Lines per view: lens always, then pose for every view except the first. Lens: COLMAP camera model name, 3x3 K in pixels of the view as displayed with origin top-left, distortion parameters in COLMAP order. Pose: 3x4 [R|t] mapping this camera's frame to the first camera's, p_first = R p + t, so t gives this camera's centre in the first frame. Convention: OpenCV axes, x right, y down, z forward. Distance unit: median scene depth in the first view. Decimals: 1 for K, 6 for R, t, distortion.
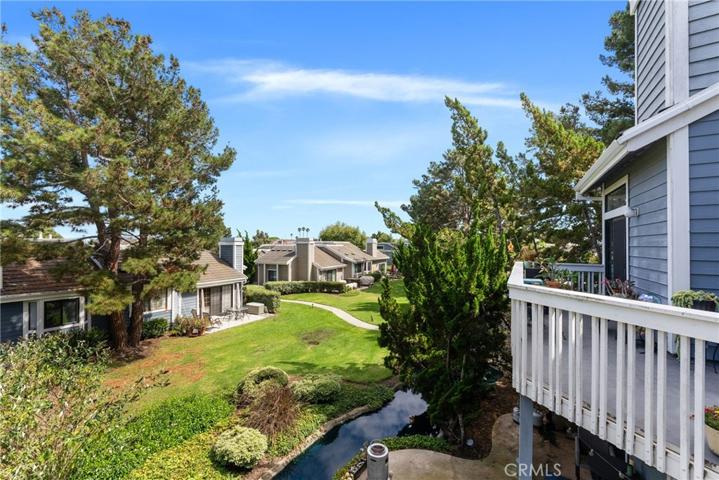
lens RADIAL K [[297.2, 0, 358.1], [0, 297.2, 241.8], [0, 0, 1]] dist [-0.003793, -0.001234]
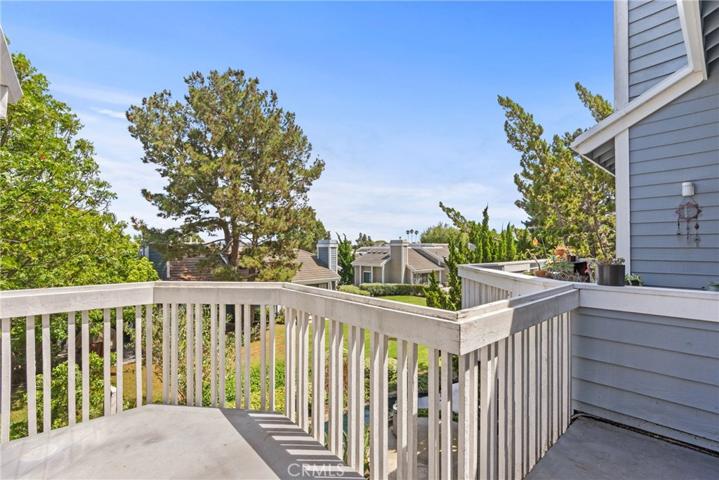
lens RADIAL K [[324.5, 0, 361.2], [0, 324.5, 245.1], [0, 0, 1]] dist [-0.013776, -0.000107]
pose [[0.943694, -0.007264, -0.330740, 0.137367], [0.007078, 0.999973, -0.001767, 0.012010], [0.330744, -0.000674, 0.943720, -0.125150]]
